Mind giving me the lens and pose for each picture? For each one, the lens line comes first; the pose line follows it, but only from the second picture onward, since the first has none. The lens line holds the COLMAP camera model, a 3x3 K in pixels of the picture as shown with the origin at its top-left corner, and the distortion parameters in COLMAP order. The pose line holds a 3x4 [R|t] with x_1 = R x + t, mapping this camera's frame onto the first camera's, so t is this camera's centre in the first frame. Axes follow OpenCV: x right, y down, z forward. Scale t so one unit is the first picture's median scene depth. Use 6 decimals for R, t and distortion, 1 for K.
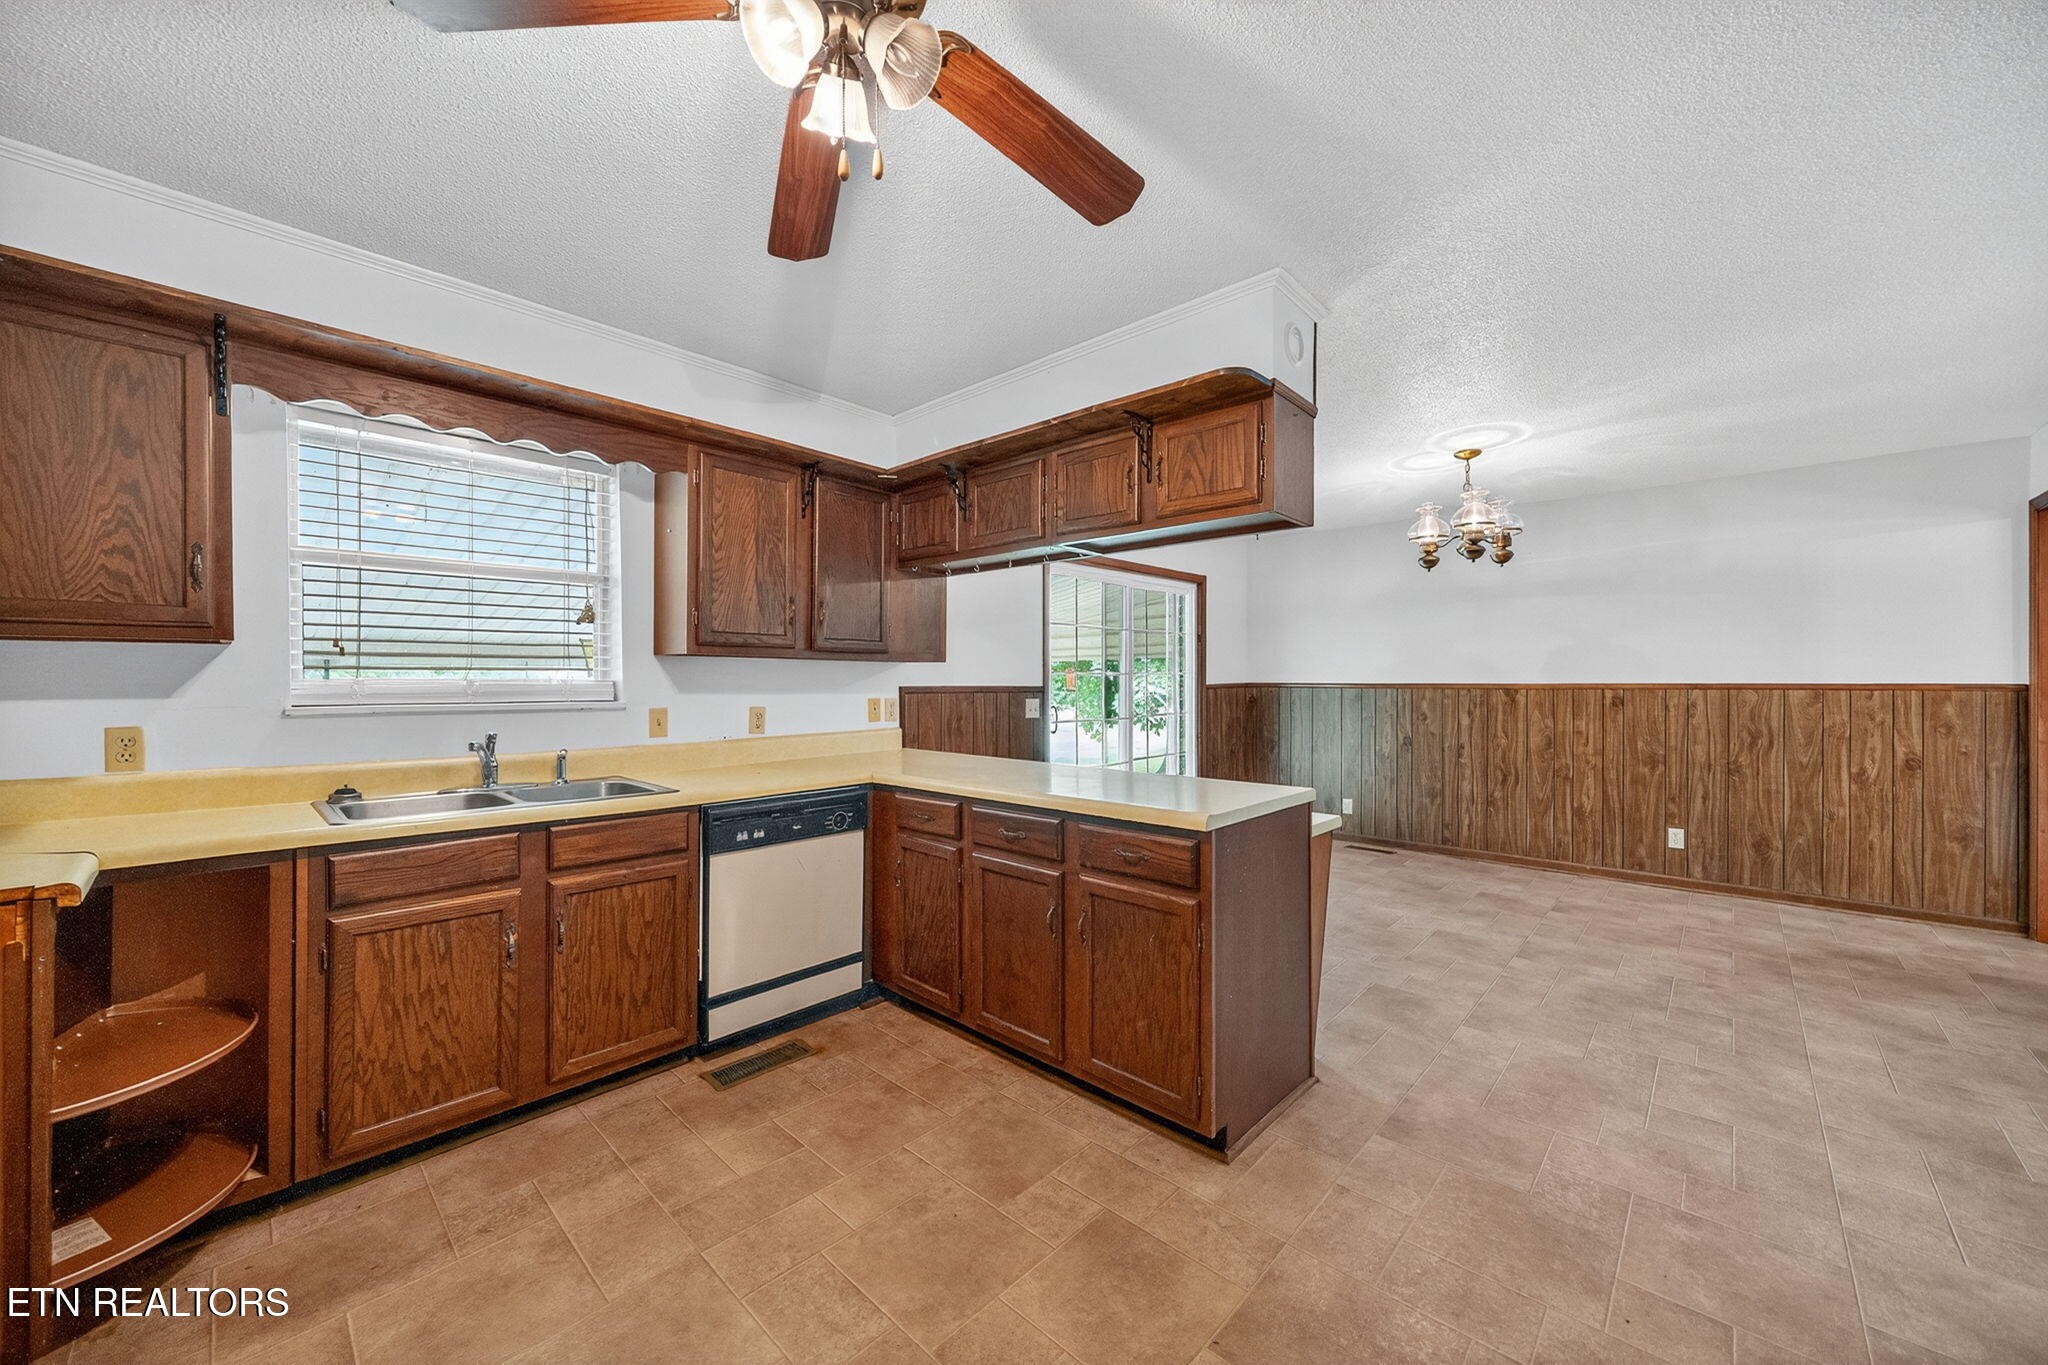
lens RADIAL K [[750.6, 0, 1032.2], [0, 750.6, 682.3], [0, 0, 1]] dist [0.000796, 0.000499]
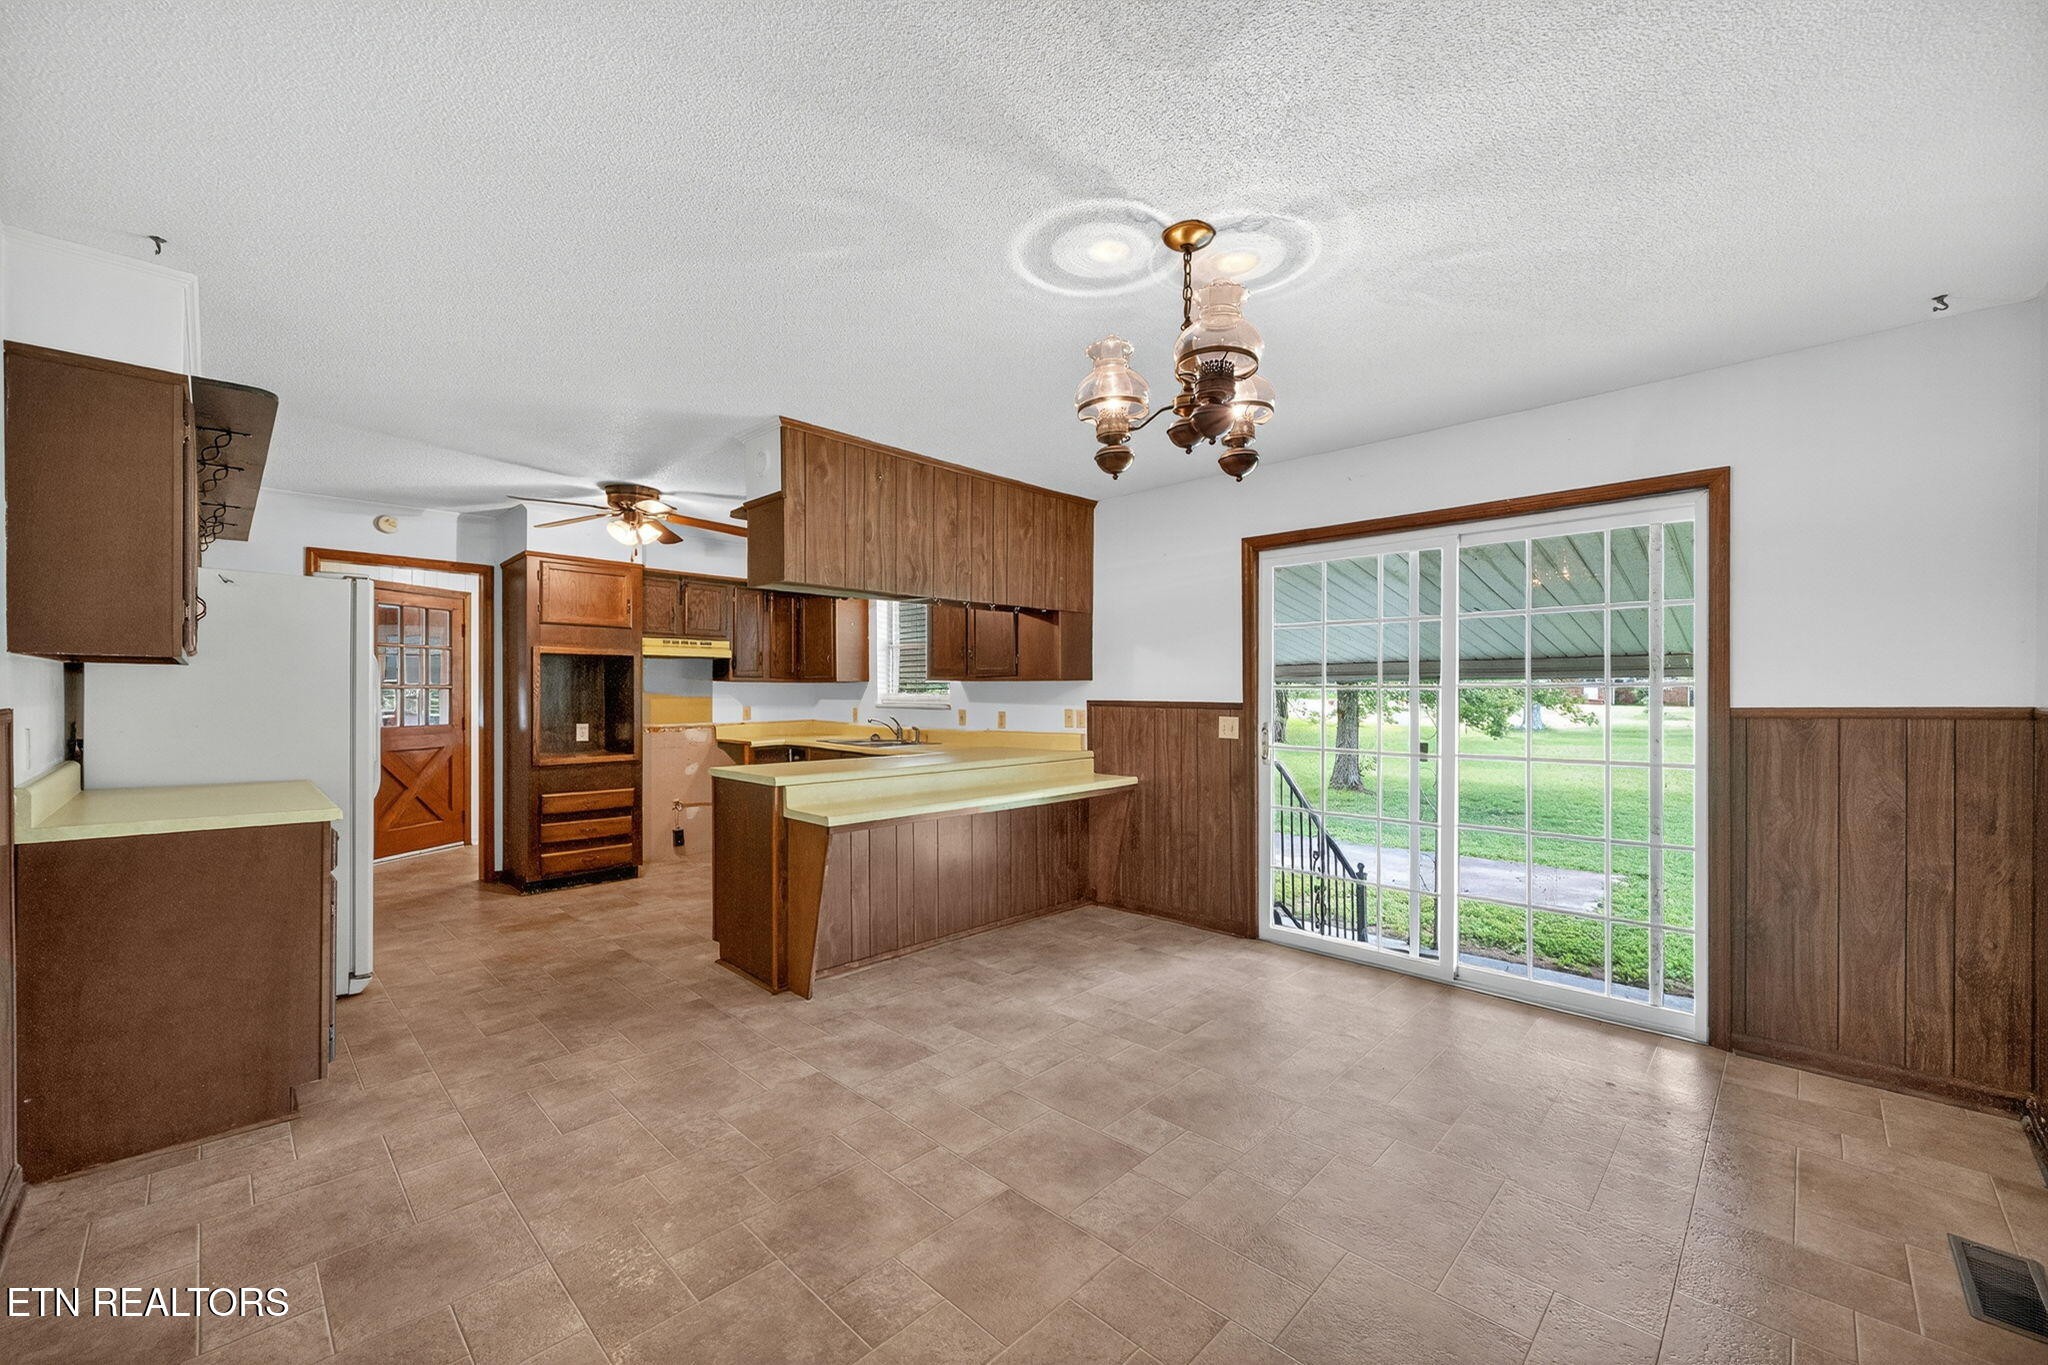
lens RADIAL K [[808.2, 0, 1032.8], [0, 808.2, 691.0], [0, 0, 1]] dist [-0.001157, -0.000354]
pose [[-0.021965, -0.003271, -0.999753, 1.563766], [-0.006164, 0.999976, -0.003137, -0.006507], [0.999740, 0.006093, -0.021985, 1.287407]]
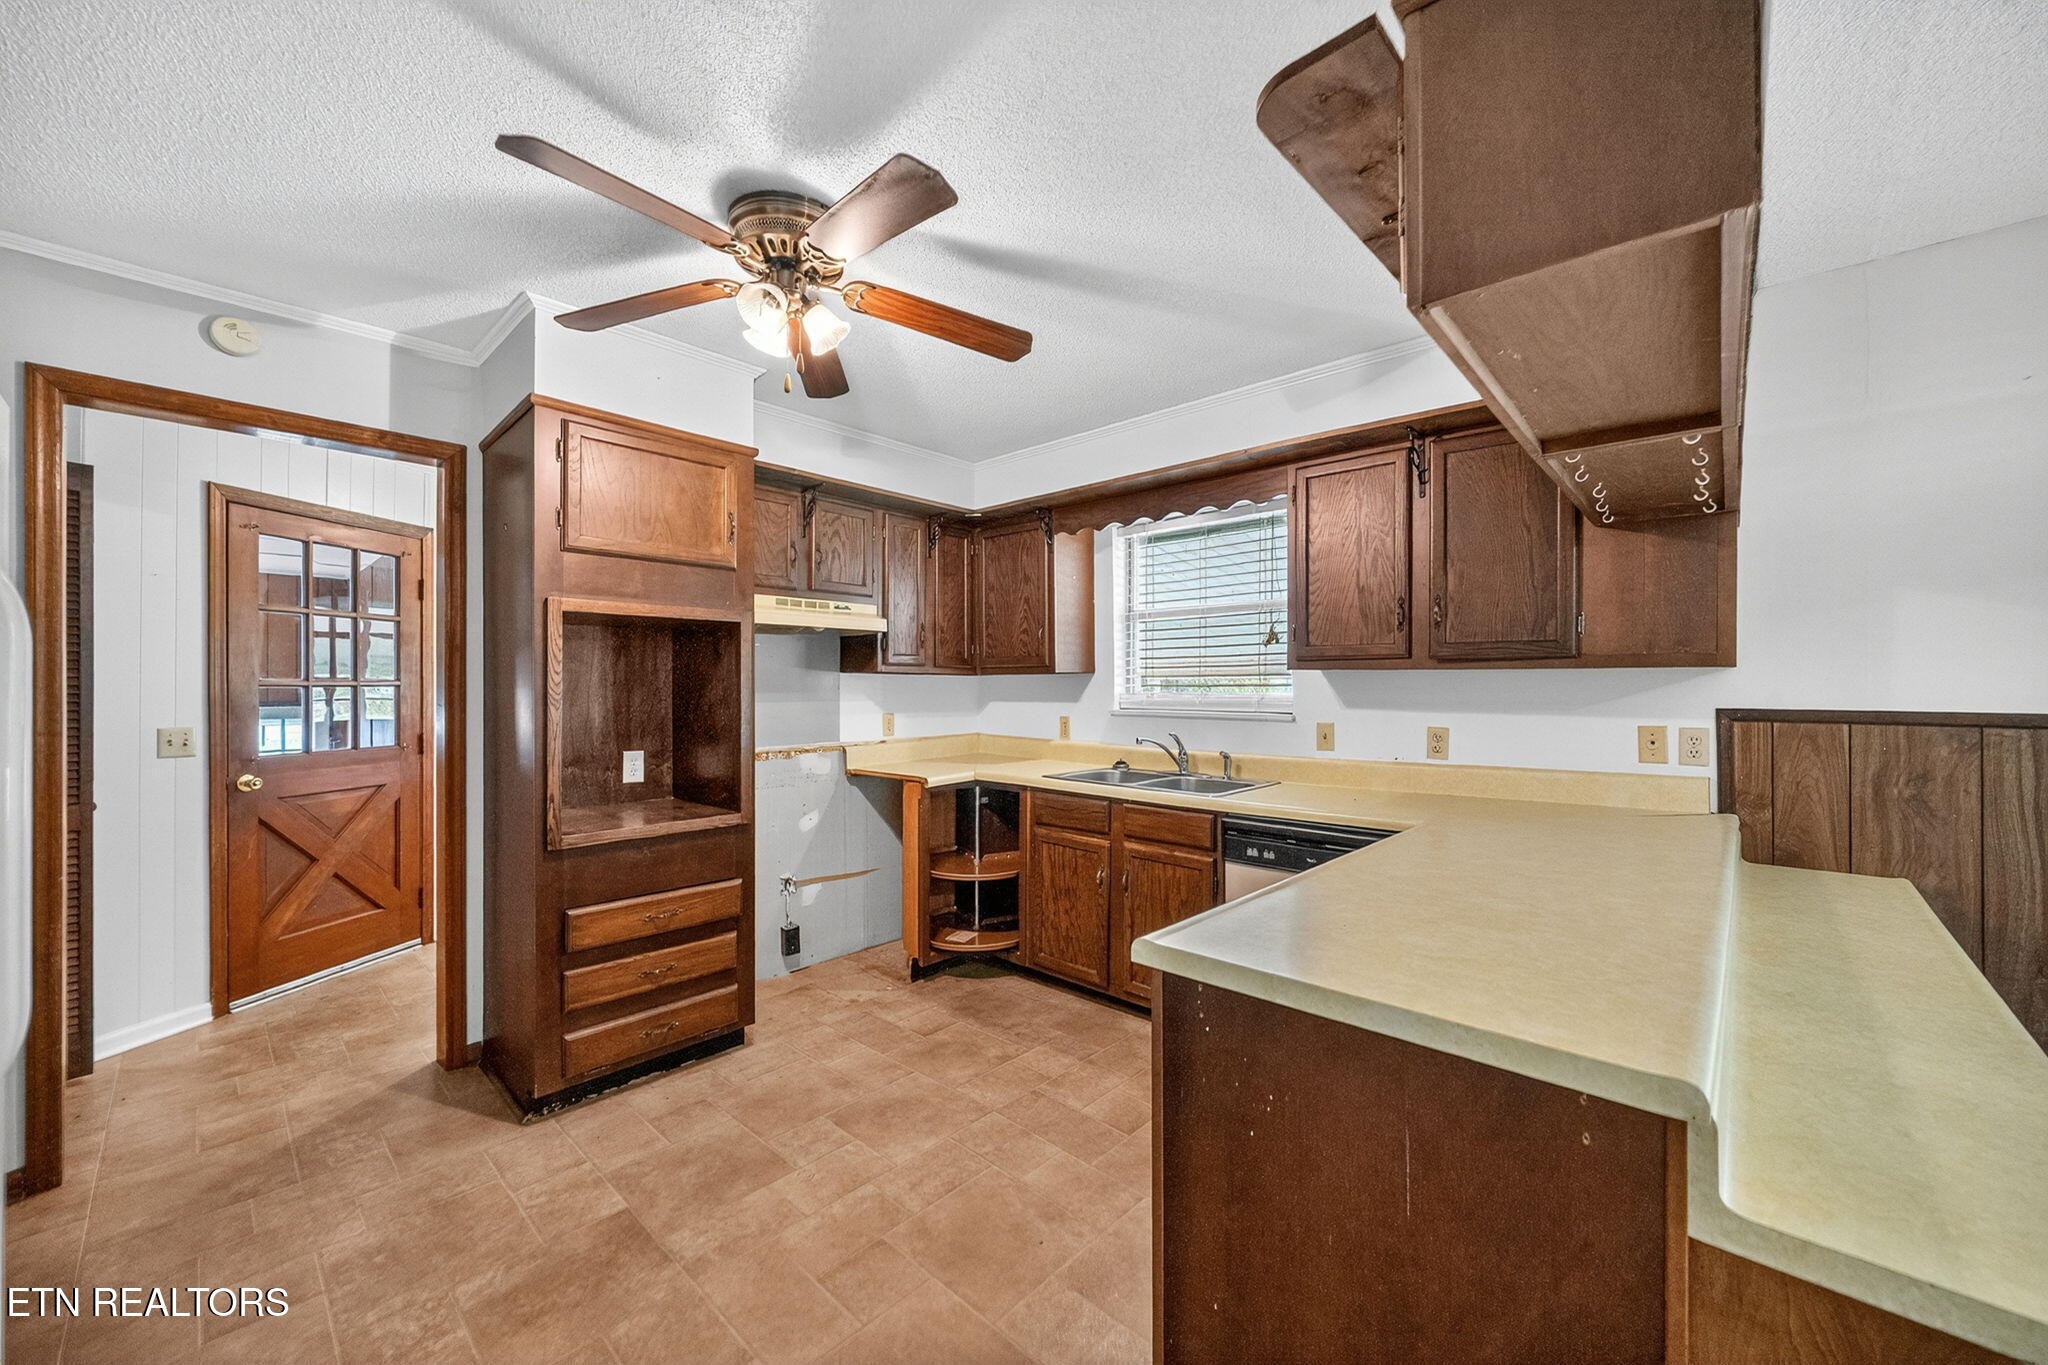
lens RADIAL K [[783.7, 0, 1024.0], [0, 783.7, 682.5], [0, 0, 1]] dist [-0.000116, 0.000112]
pose [[-0.005332, -0.006931, -0.999962, 0.599566], [-0.004048, 0.999968, -0.006910, -0.011319], [0.999978, 0.004011, -0.005360, 0.632241]]
